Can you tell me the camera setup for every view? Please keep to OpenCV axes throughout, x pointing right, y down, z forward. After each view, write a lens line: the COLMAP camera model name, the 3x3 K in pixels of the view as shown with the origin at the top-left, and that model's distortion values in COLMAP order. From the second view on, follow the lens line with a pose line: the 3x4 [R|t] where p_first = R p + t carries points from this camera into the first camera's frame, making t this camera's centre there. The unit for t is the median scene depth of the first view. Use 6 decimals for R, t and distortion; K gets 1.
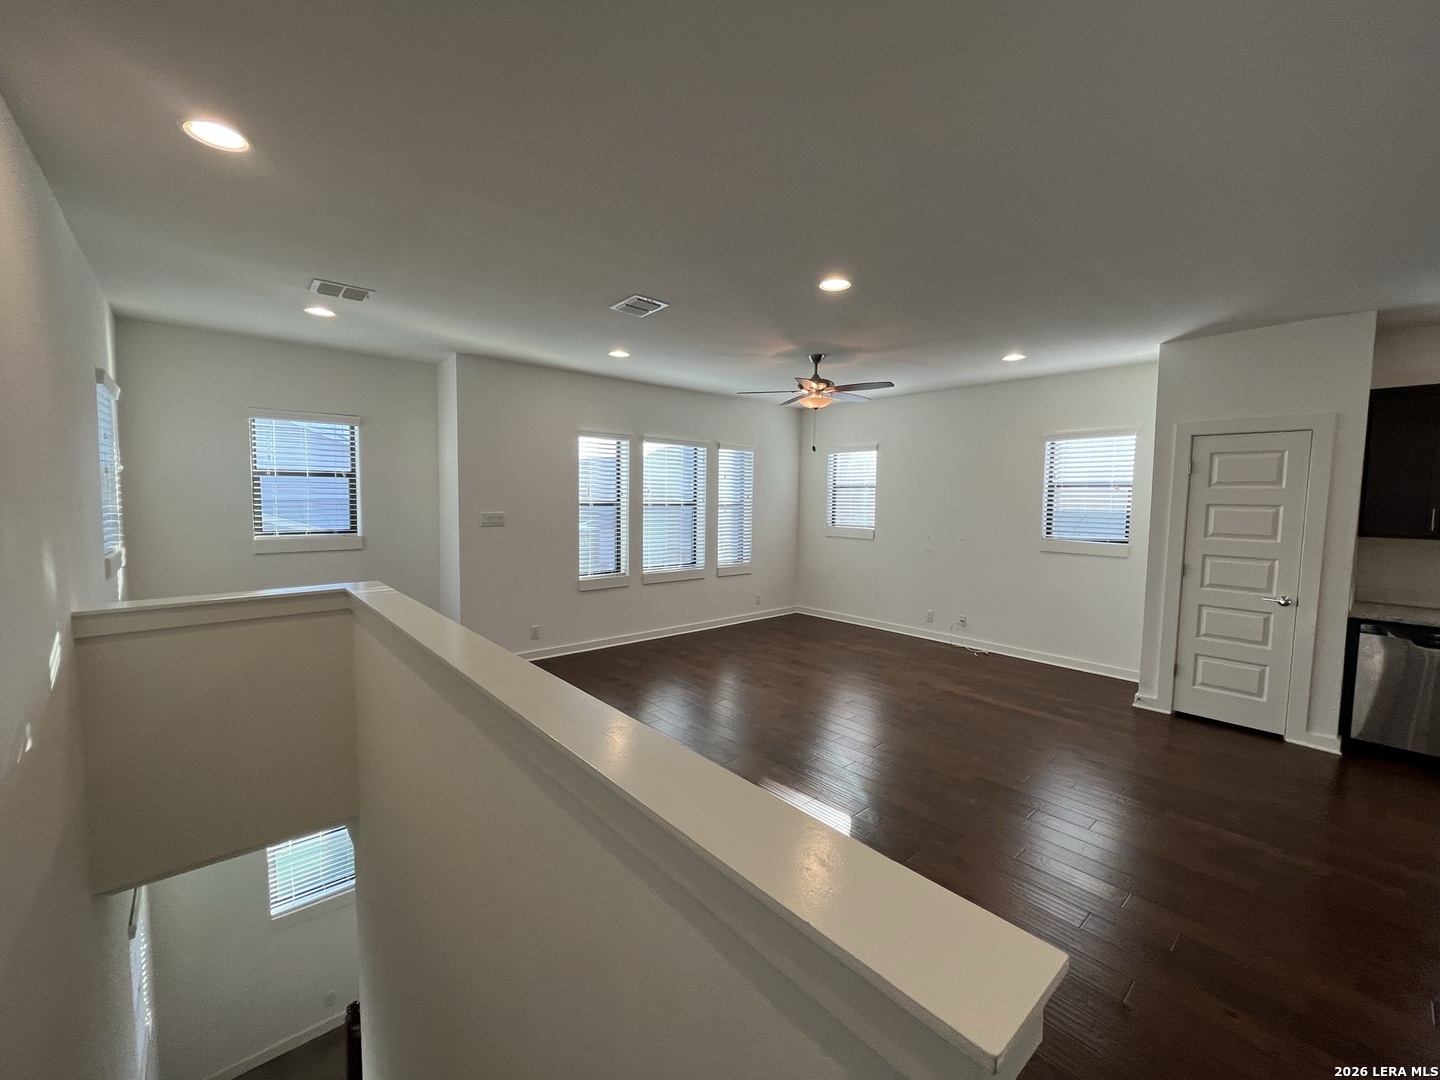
lens RADIAL K [[587.4, 0, 718.1], [0, 587.4, 539.1], [0, 0, 1]] dist [-0.001453, -0.000118]
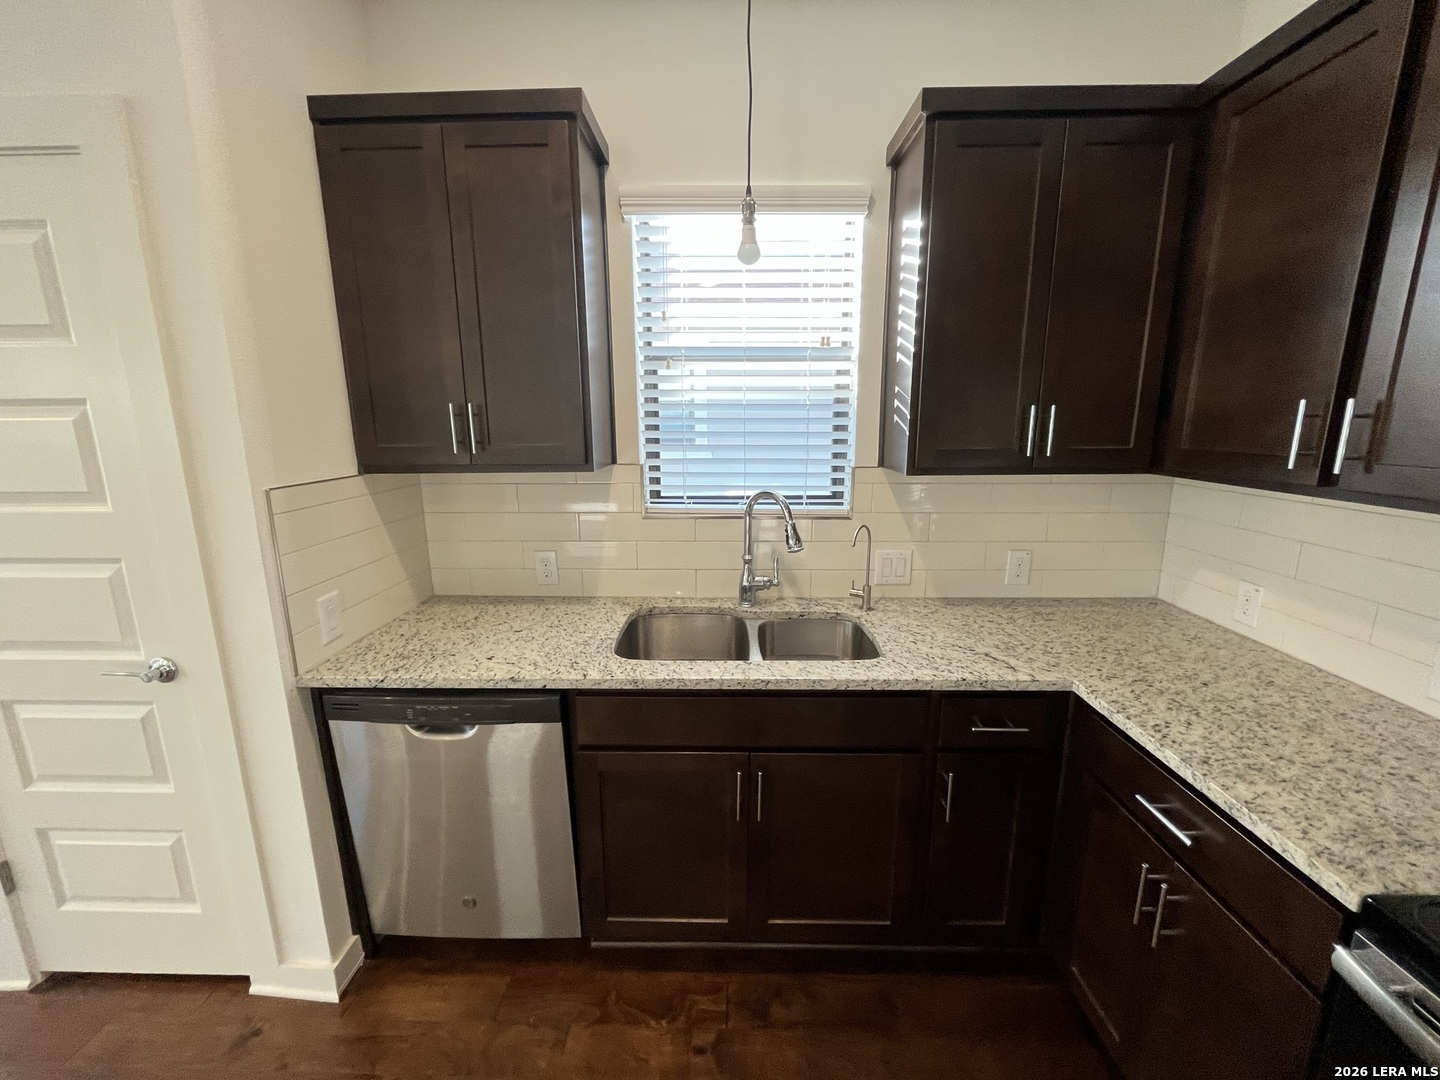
lens RADIAL K [[587.4, 0, 718.1], [0, 587.4, 539.1], [0, 0, 1]] dist [-0.001453, -0.000118]
pose [[0.676257, -0.166057, 0.717706, 0.693777], [0.068530, 0.984219, 0.163148, -0.006080], [-0.733472, -0.061146, 0.676964, 0.372991]]
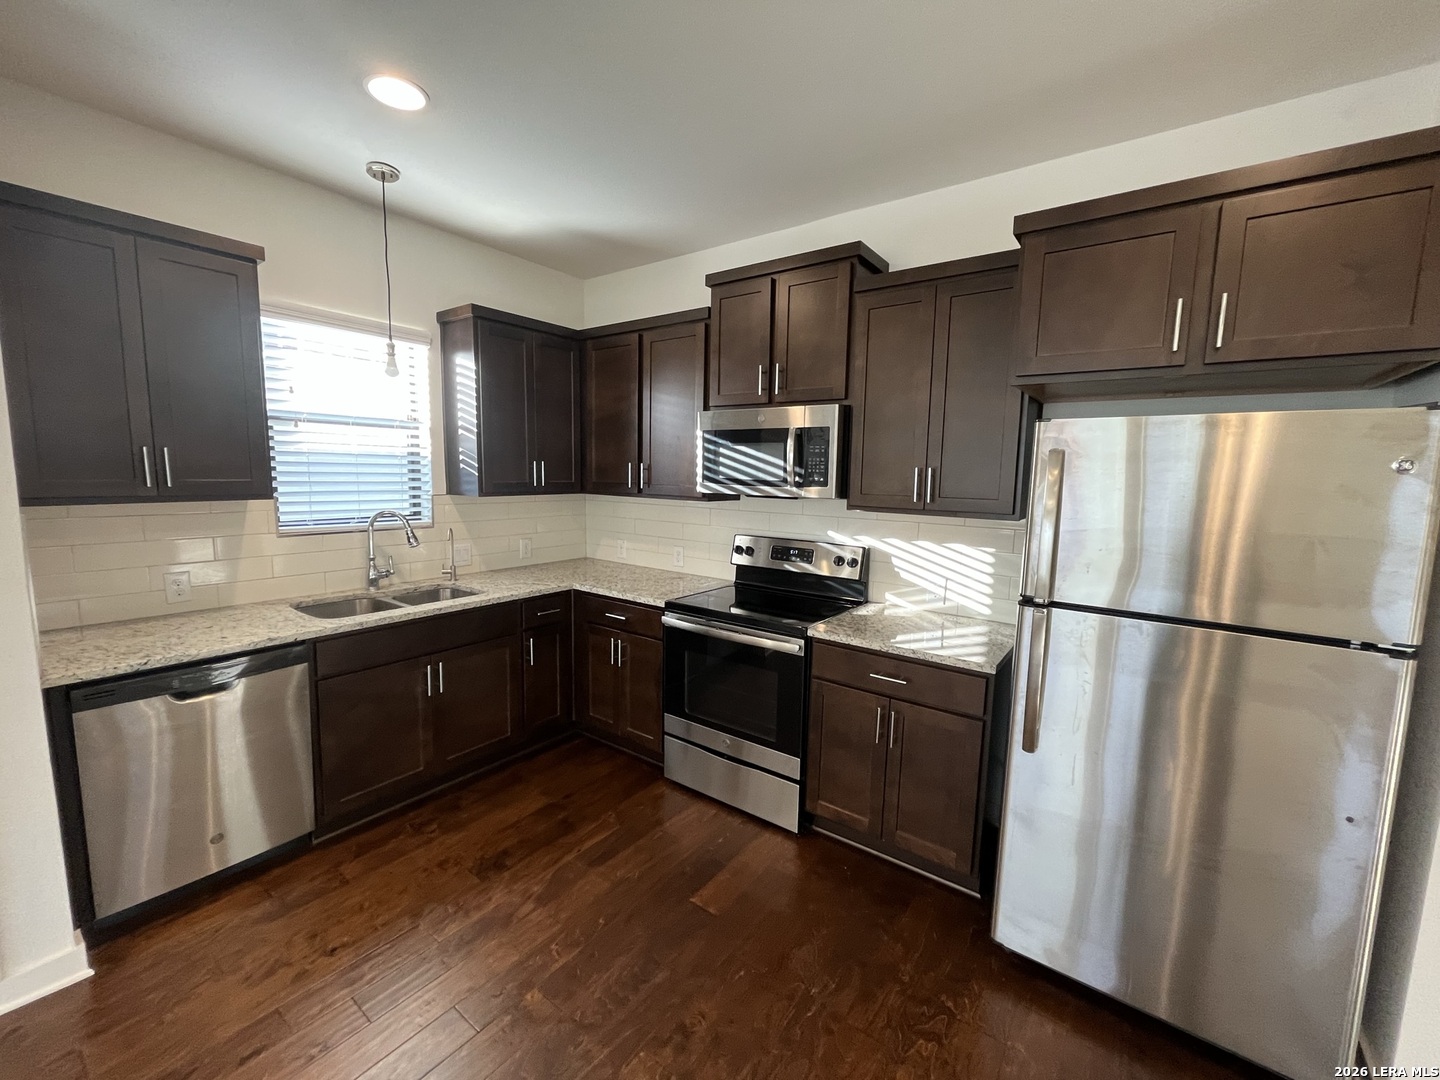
lens RADIAL K [[587.4, 0, 718.1], [0, 587.4, 539.1], [0, 0, 1]] dist [-0.001453, -0.000118]
pose [[-0.209102, -0.132702, 0.968848, 0.382621], [0.048961, 0.988086, 0.145904, -0.013147], [-0.976667, 0.077945, -0.200113, 0.402831]]
